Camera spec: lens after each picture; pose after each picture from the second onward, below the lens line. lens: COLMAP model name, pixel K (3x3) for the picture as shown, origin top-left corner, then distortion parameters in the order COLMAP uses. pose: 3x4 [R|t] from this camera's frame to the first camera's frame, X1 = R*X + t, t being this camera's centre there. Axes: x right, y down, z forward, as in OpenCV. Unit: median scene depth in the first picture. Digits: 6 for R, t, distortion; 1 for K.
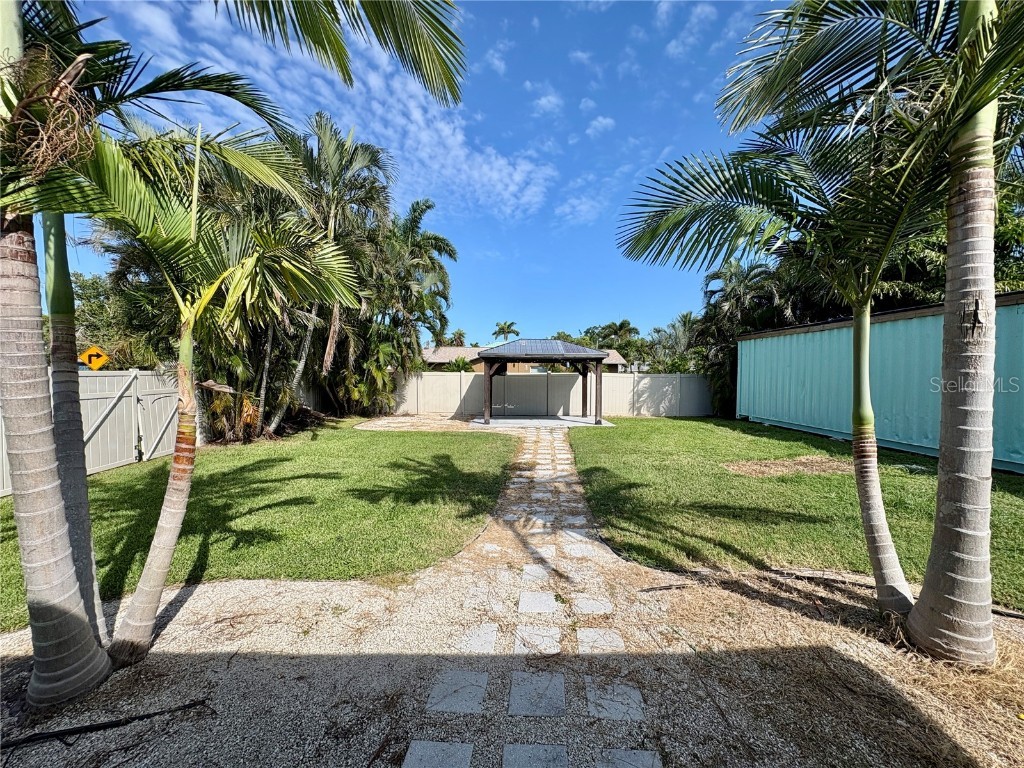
lens RADIAL K [[409.9, 0, 512.0], [0, 409.9, 384.0], [0, 0, 1]] dist [0.000360, 0.000114]
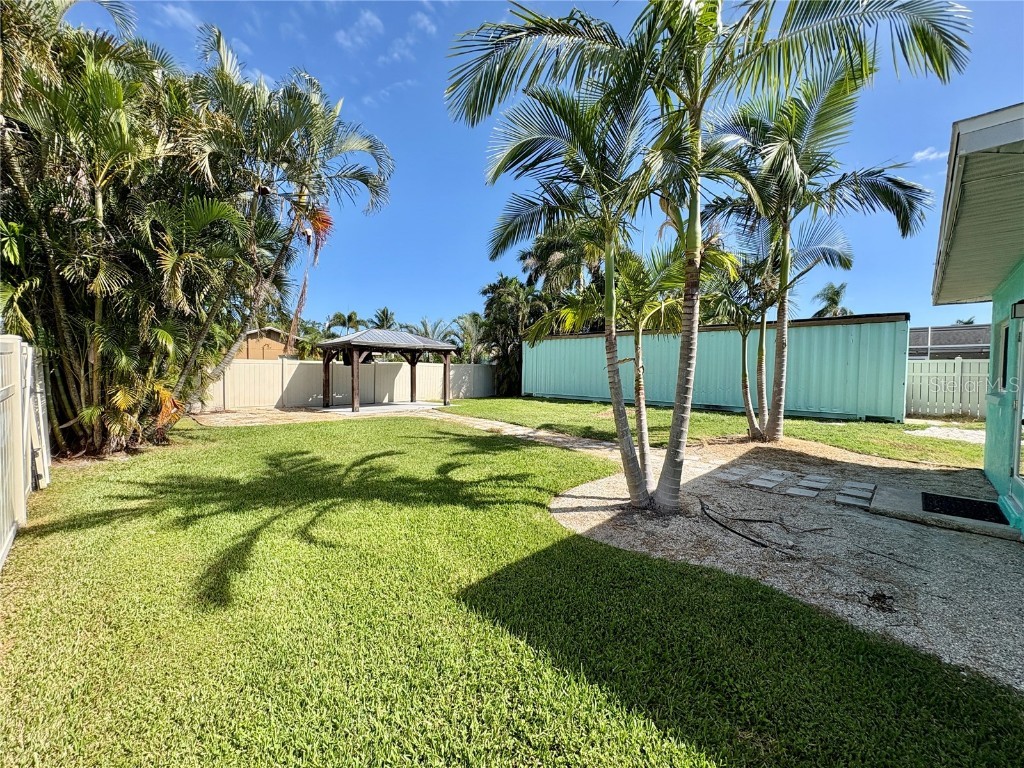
lens RADIAL K [[406.4, 0, 511.5], [0, 406.4, 383.4], [0, 0, 1]] dist [0.000338, 0.000376]
pose [[0.713934, -0.025567, 0.699746, -0.398483], [0.013441, 0.999649, 0.022811, 0.009041], [-0.700084, -0.006880, 0.714027, 0.033398]]
